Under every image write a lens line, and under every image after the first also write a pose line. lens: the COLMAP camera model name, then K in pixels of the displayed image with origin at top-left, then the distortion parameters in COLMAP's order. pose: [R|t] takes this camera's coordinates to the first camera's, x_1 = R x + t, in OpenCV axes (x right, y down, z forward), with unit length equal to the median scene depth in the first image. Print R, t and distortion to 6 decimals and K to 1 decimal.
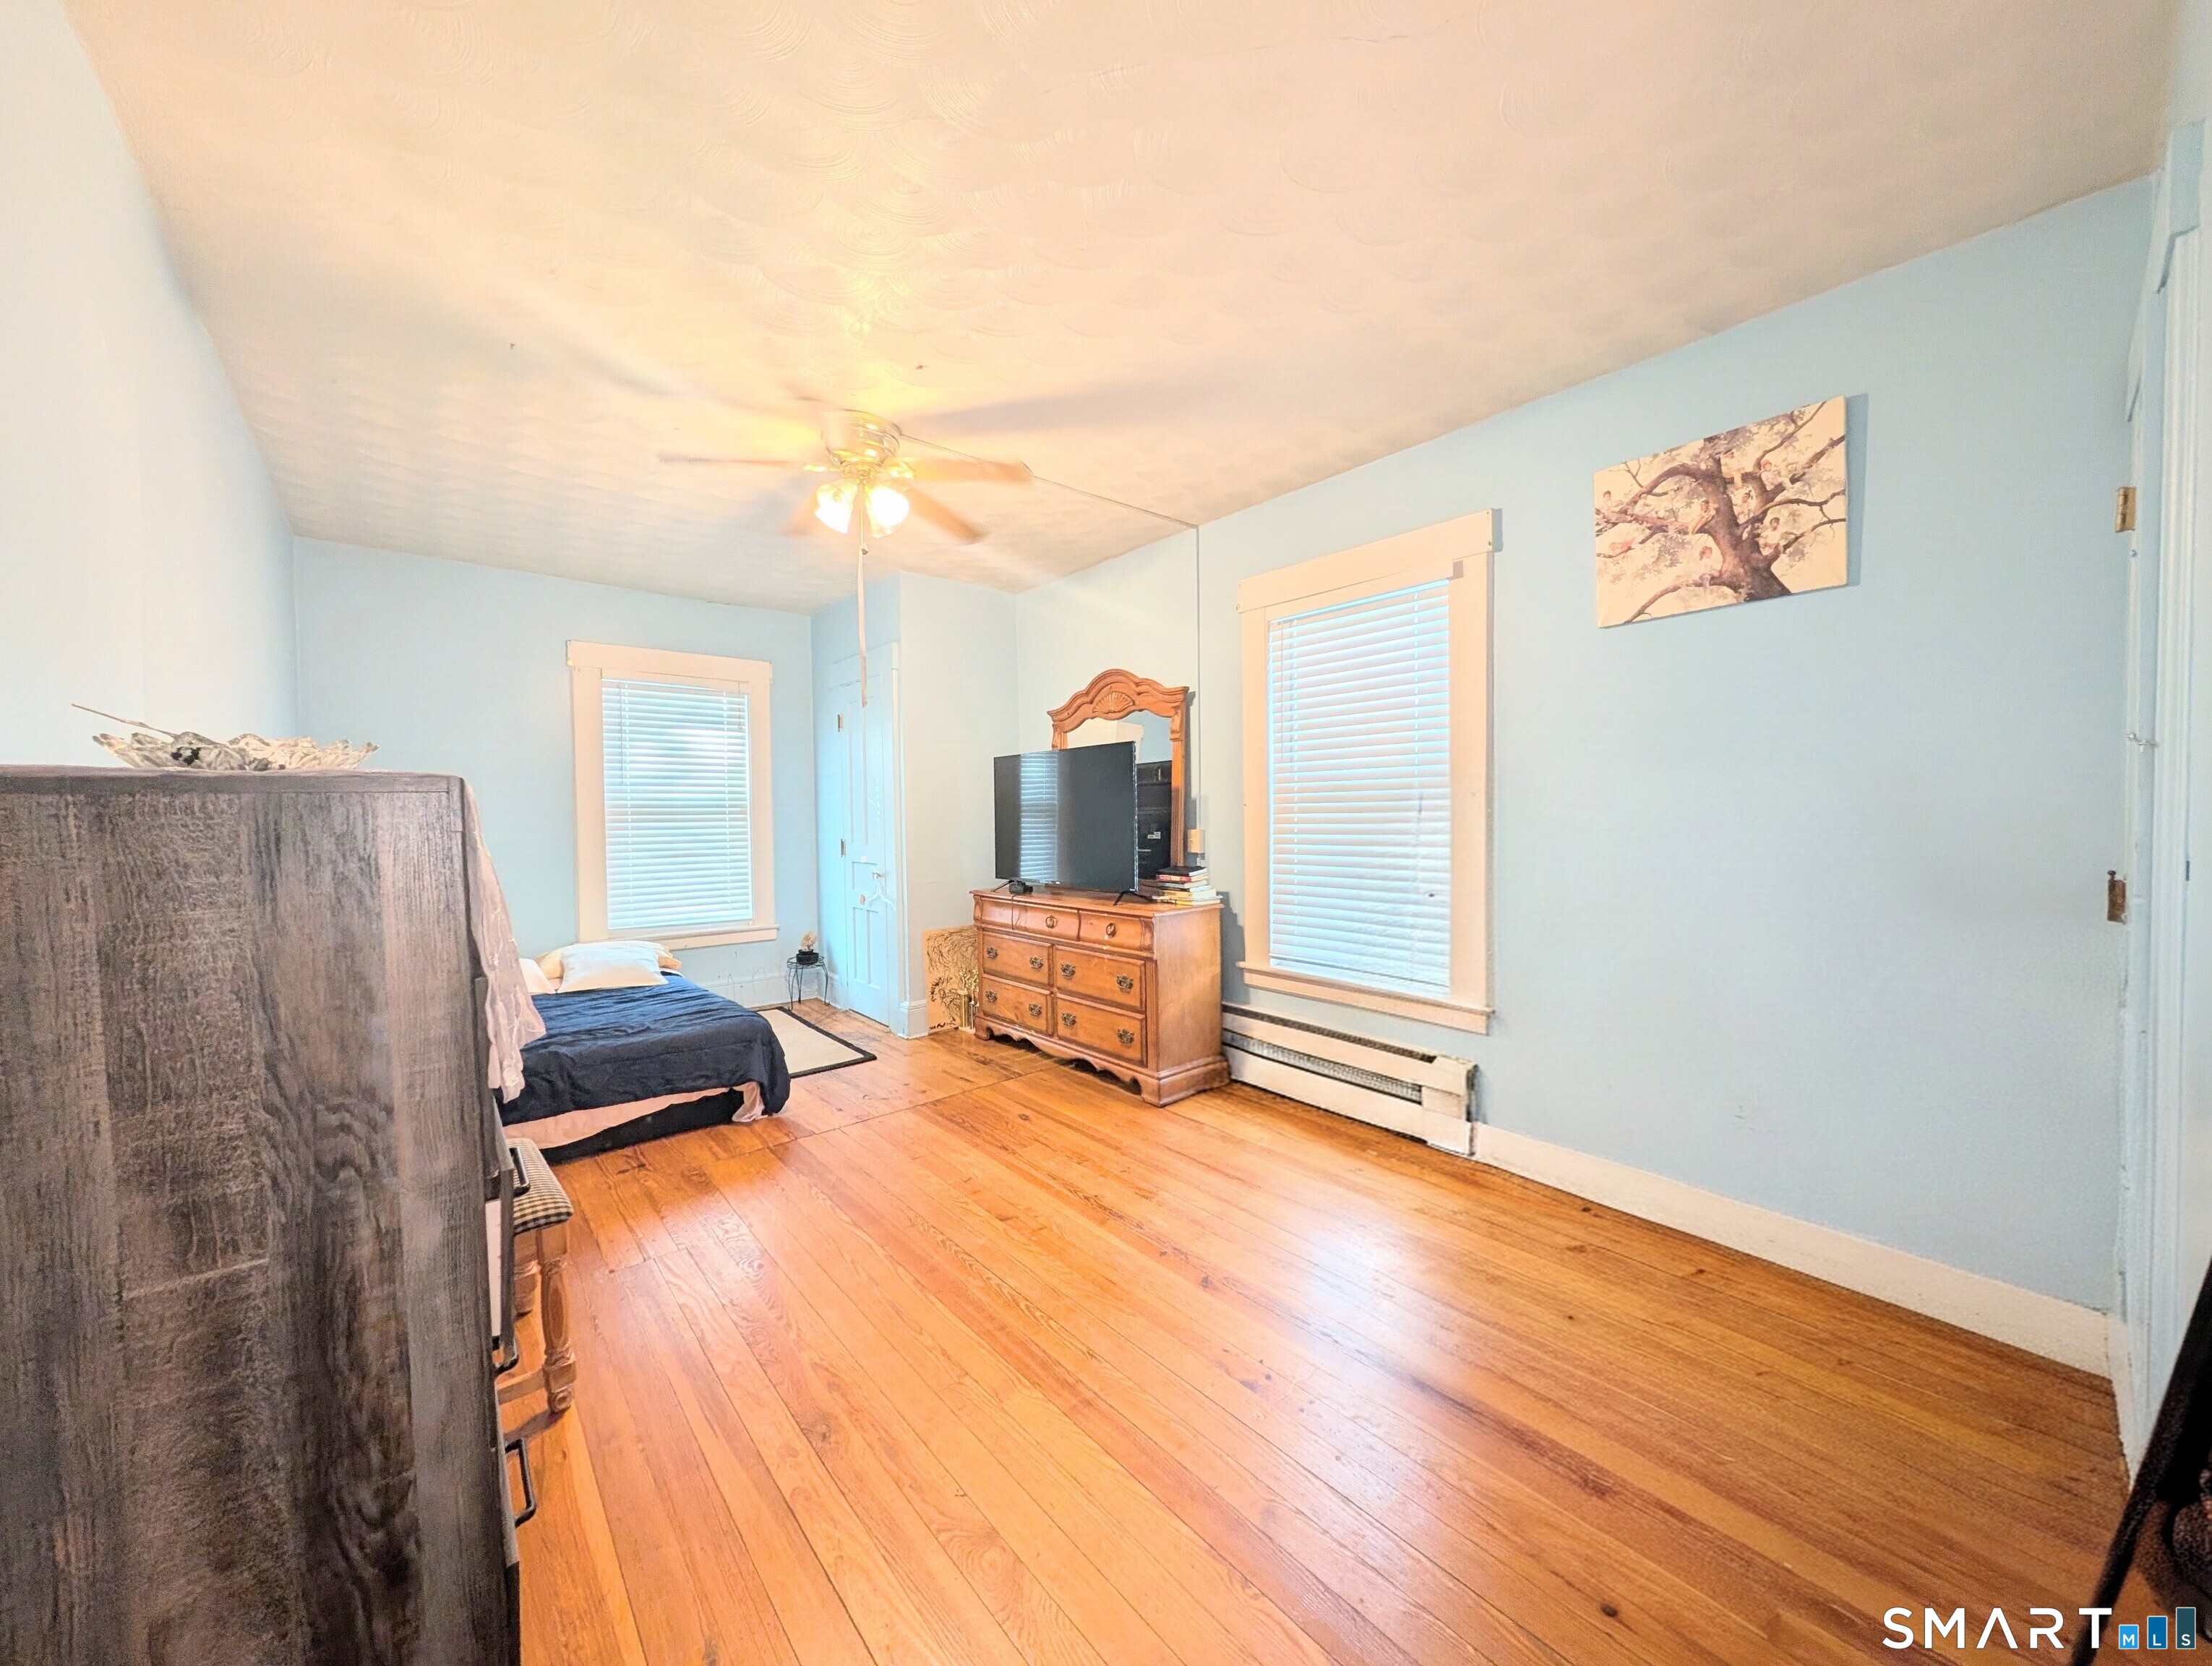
lens RADIAL K [[801.5, 0, 1110.6], [0, 801.5, 831.6], [0, 0, 1]] dist [0.000198, -0.000041]
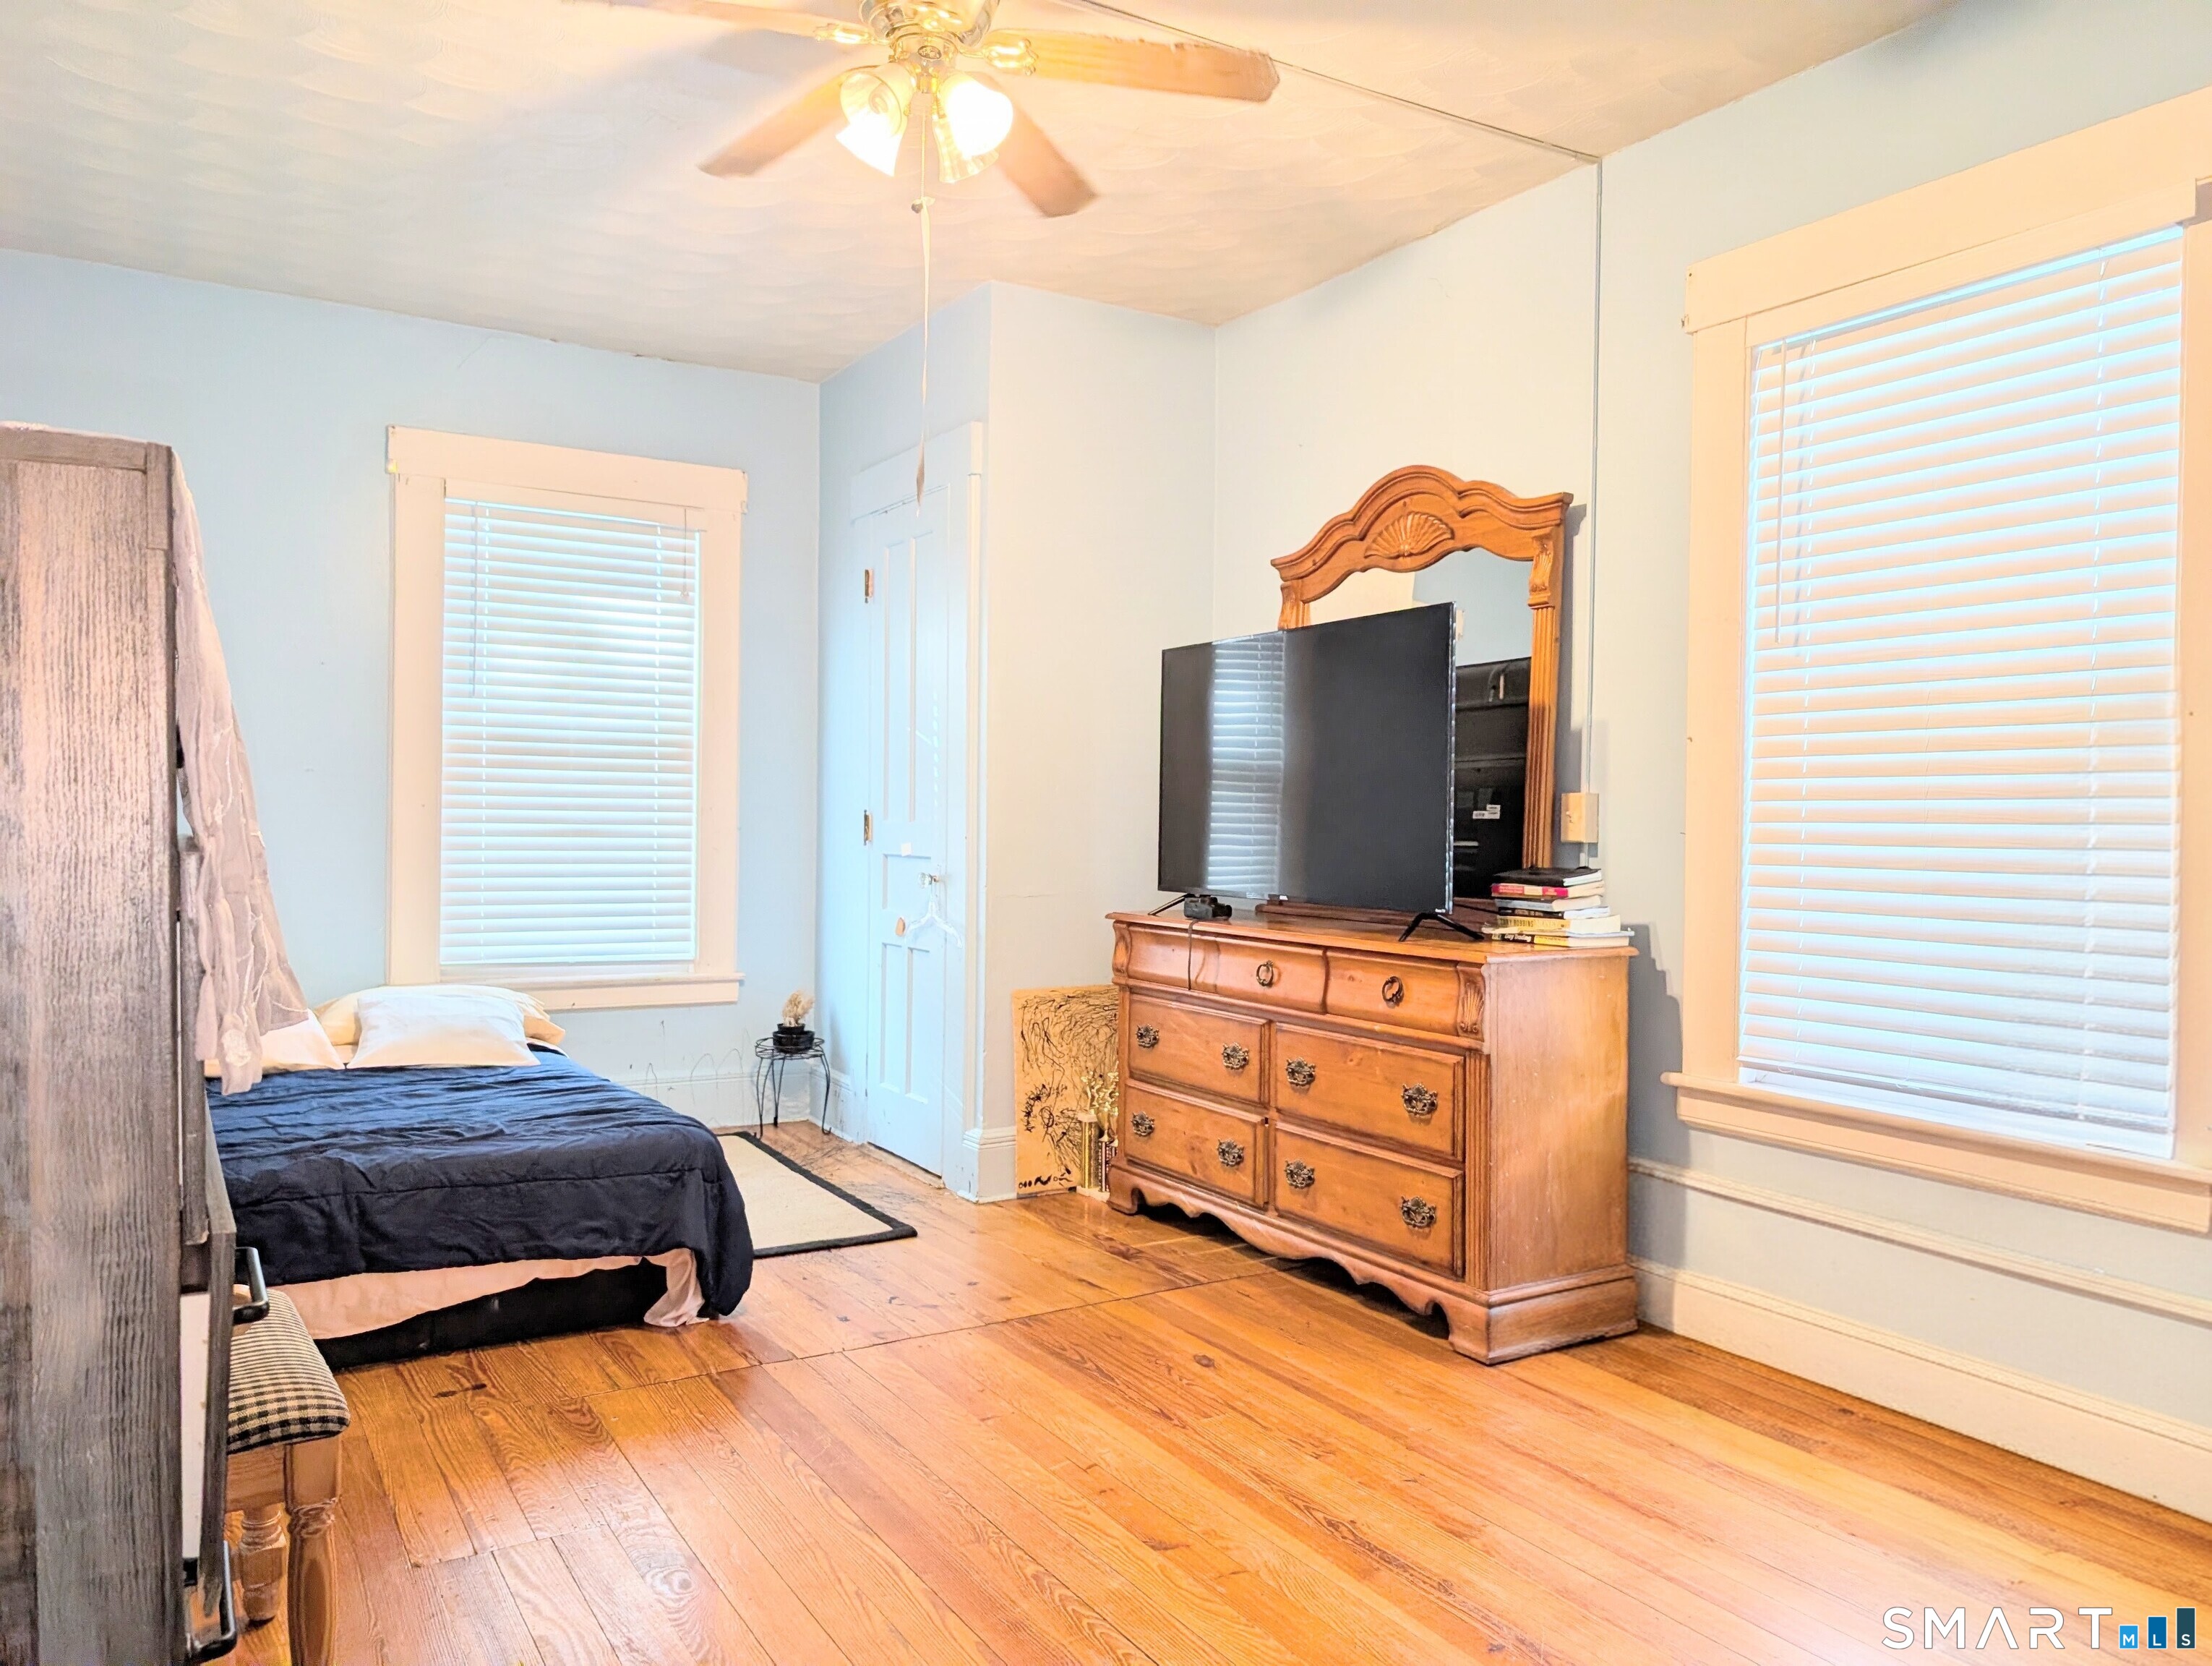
lens RADIAL K [[1597.3, 0, 1122.8], [0, 1597.3, 827.0], [0, 0, 1]] dist [0.028900, -0.025114]
pose [[0.986309, 0.026592, -0.162752, -0.006253], [-0.029331, 0.999465, -0.014450, 0.044012], [0.162281, 0.019025, 0.986561, 0.019329]]
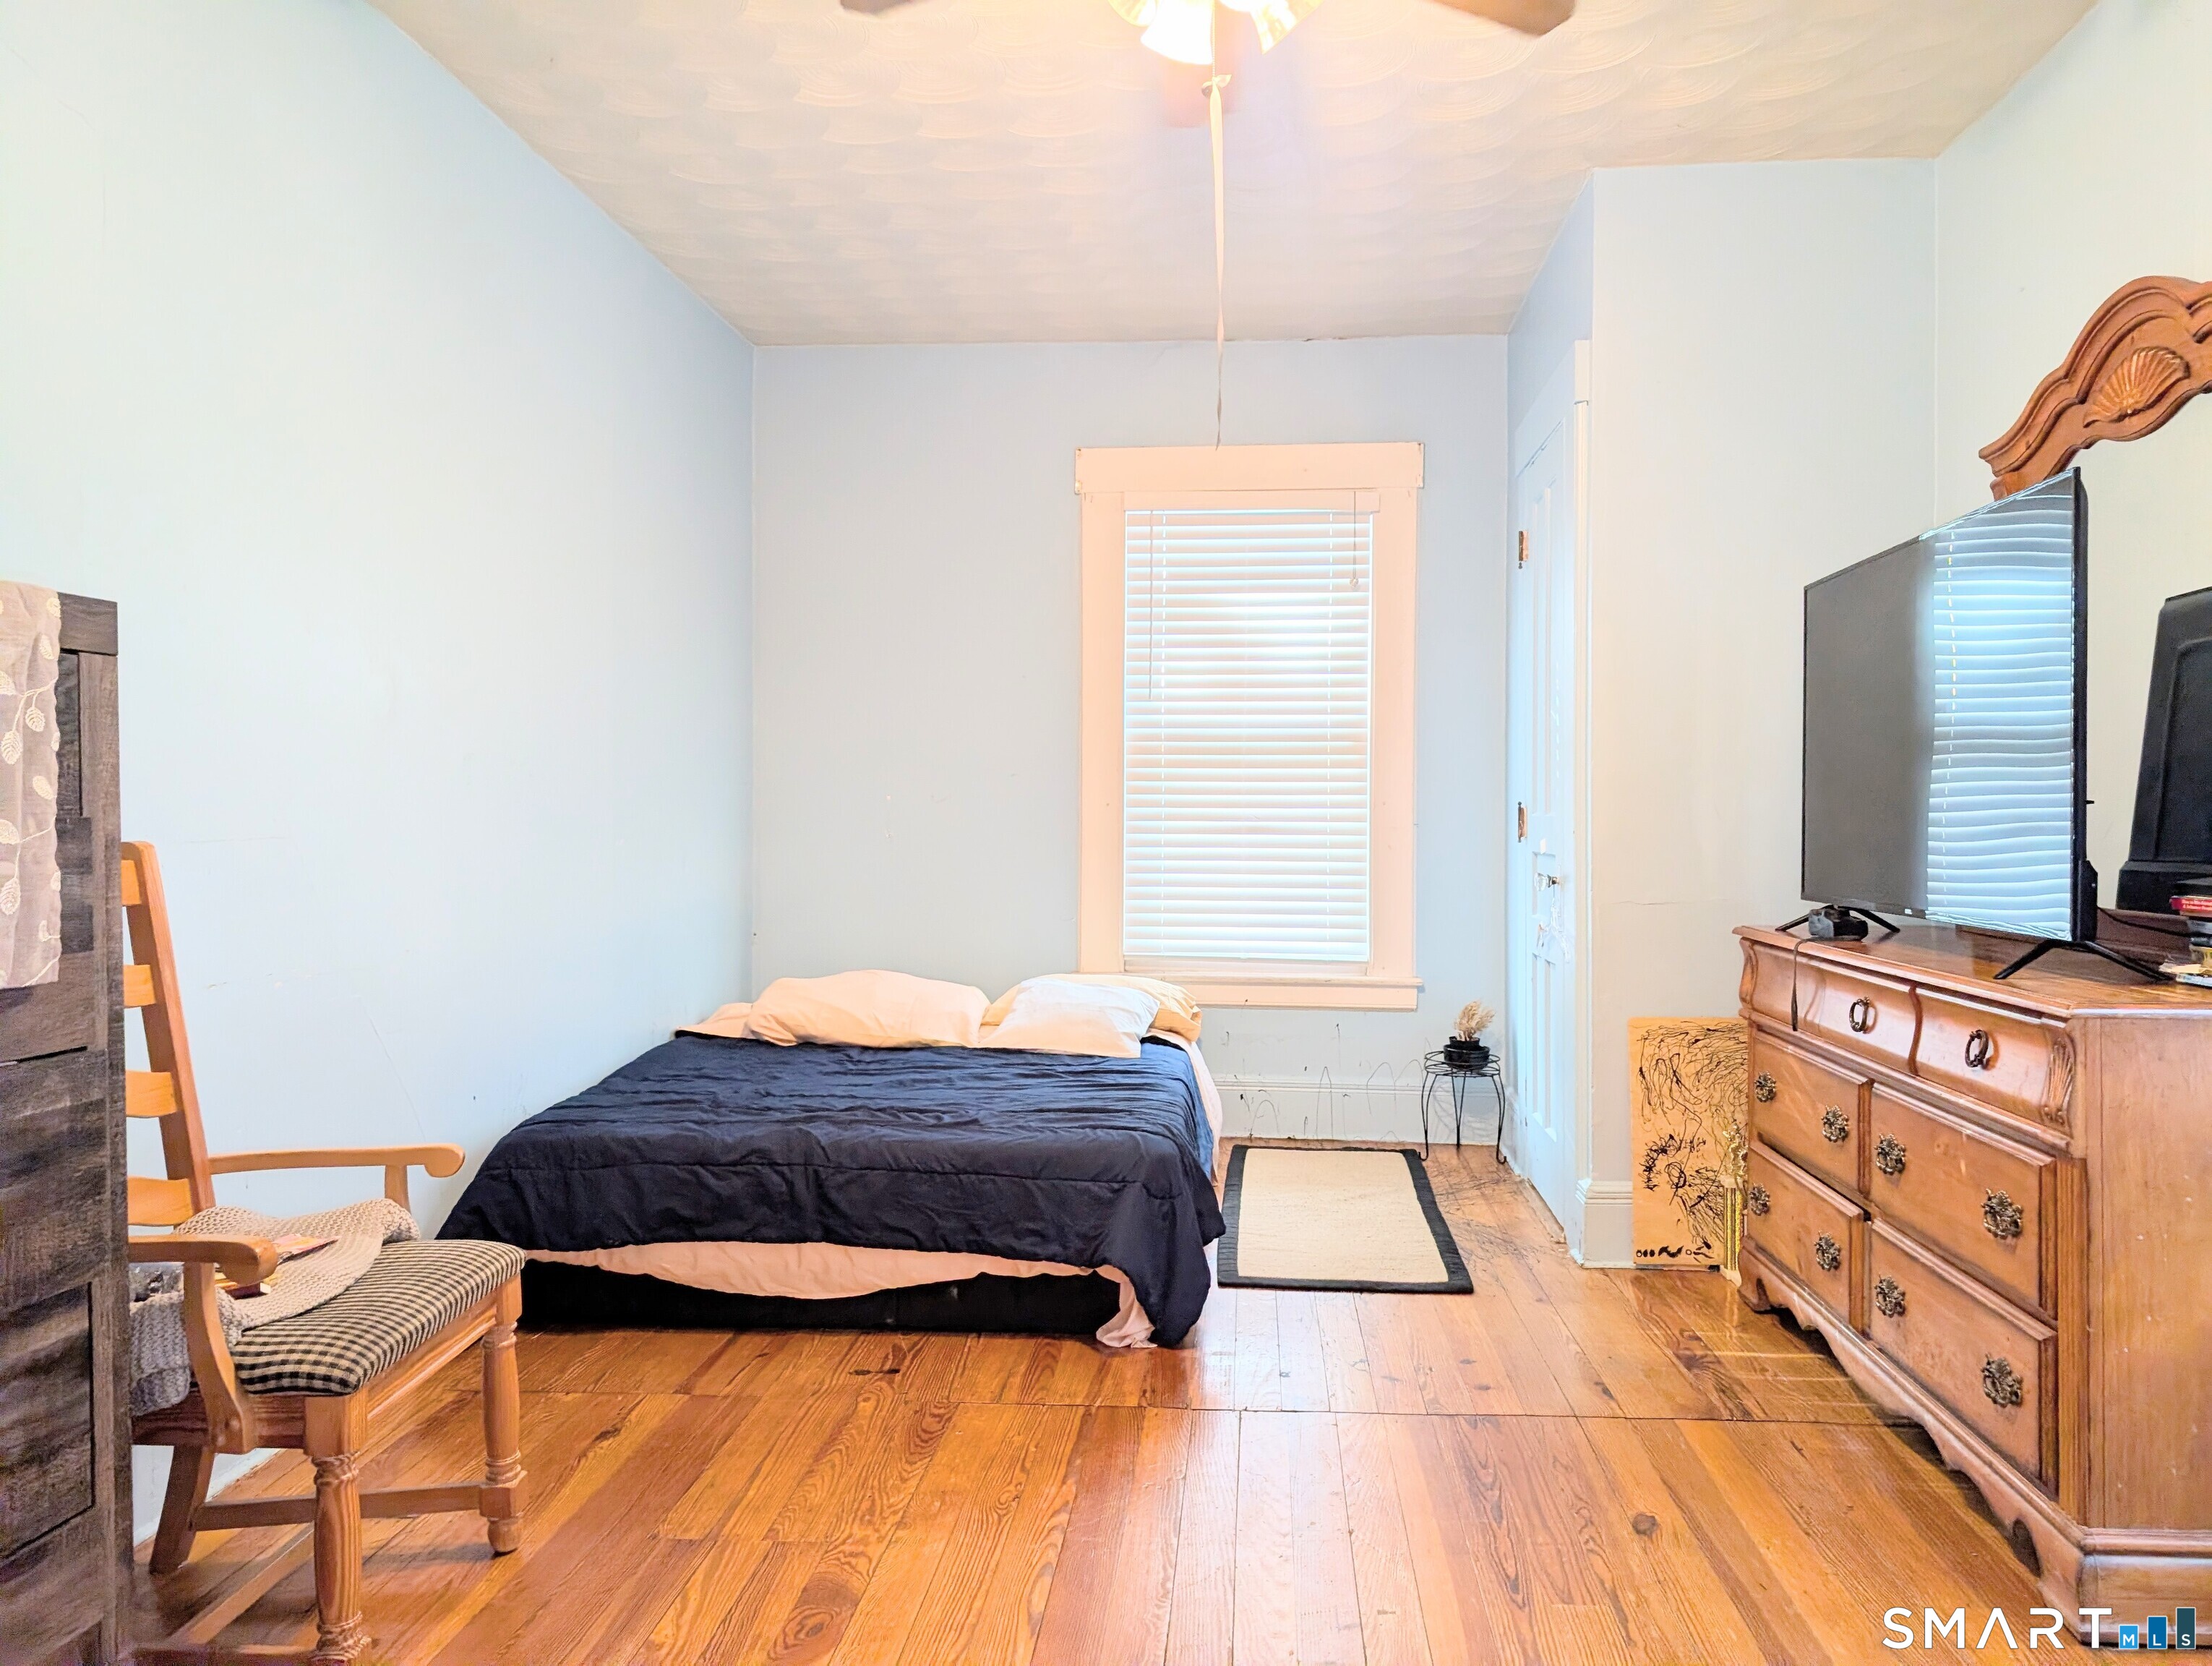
lens RADIAL K [[1597.3, 0, 1139.6], [0, 1597.3, 823.4], [0, 0, 1]] dist [0.028900, -0.025114]
pose [[0.704080, 0.017864, -0.709896, 0.235123], [-0.026596, 0.999646, -0.001222, 0.040700], [0.709622, 0.019741, 0.704306, 0.298666]]
